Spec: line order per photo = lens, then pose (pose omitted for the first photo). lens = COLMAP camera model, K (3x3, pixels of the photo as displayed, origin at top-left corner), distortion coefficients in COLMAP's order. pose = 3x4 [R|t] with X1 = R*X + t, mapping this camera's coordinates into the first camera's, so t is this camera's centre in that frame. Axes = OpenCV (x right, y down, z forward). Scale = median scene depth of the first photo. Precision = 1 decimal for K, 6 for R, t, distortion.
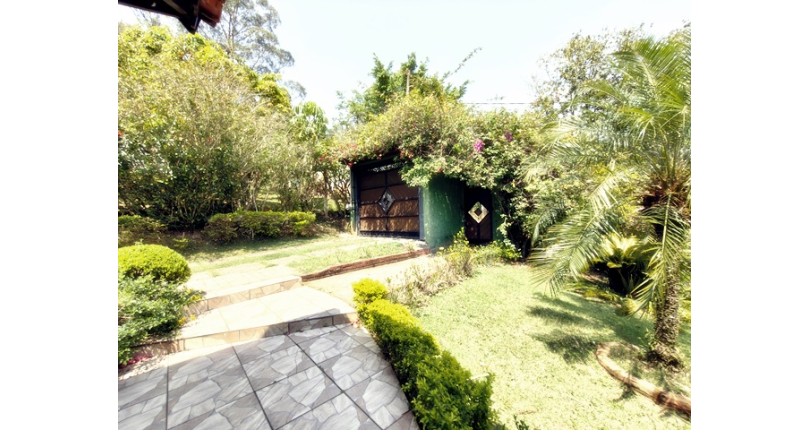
lens RADIAL K [[245.2, 0, 405.0], [0, 245.2, 215.0], [0, 0, 1]] dist [-0.000876, -0.000113]
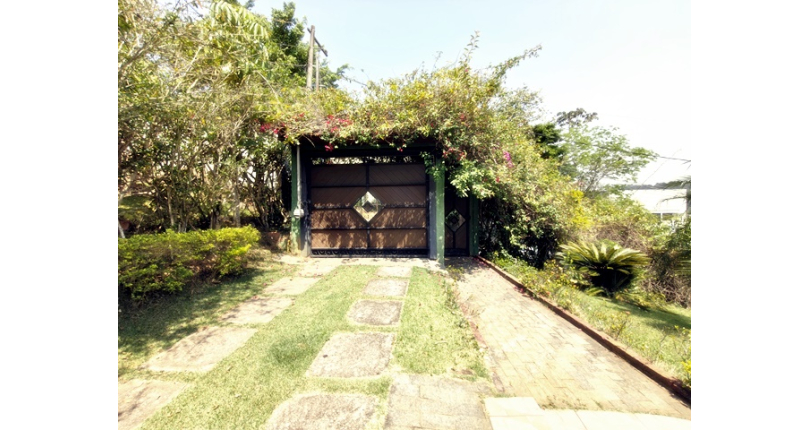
lens RADIAL K [[245.2, 0, 405.0], [0, 245.2, 215.0], [0, 0, 1]] dist [-0.000876, -0.000113]
pose [[0.780526, -0.004051, 0.625111, -0.569367], [-0.019380, 0.999342, 0.030673, -0.073947], [-0.624823, -0.036056, 0.779933, 0.484460]]
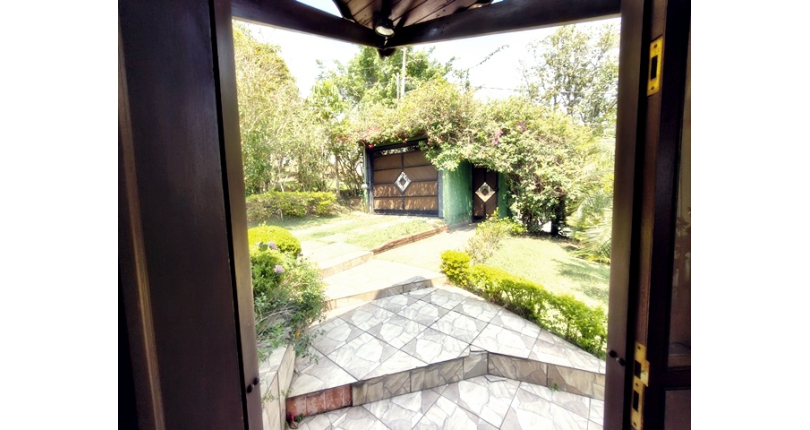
lens RADIAL K [[247.5, 0, 404.4], [0, 247.5, 212.5], [0, 0, 1]] dist [-0.000101, -0.000007]
pose [[0.993107, -0.008356, 0.116917, -0.254392], [-0.001521, 0.996453, 0.084137, -0.018035], [-0.117205, -0.083734, 0.989571, -0.098905]]
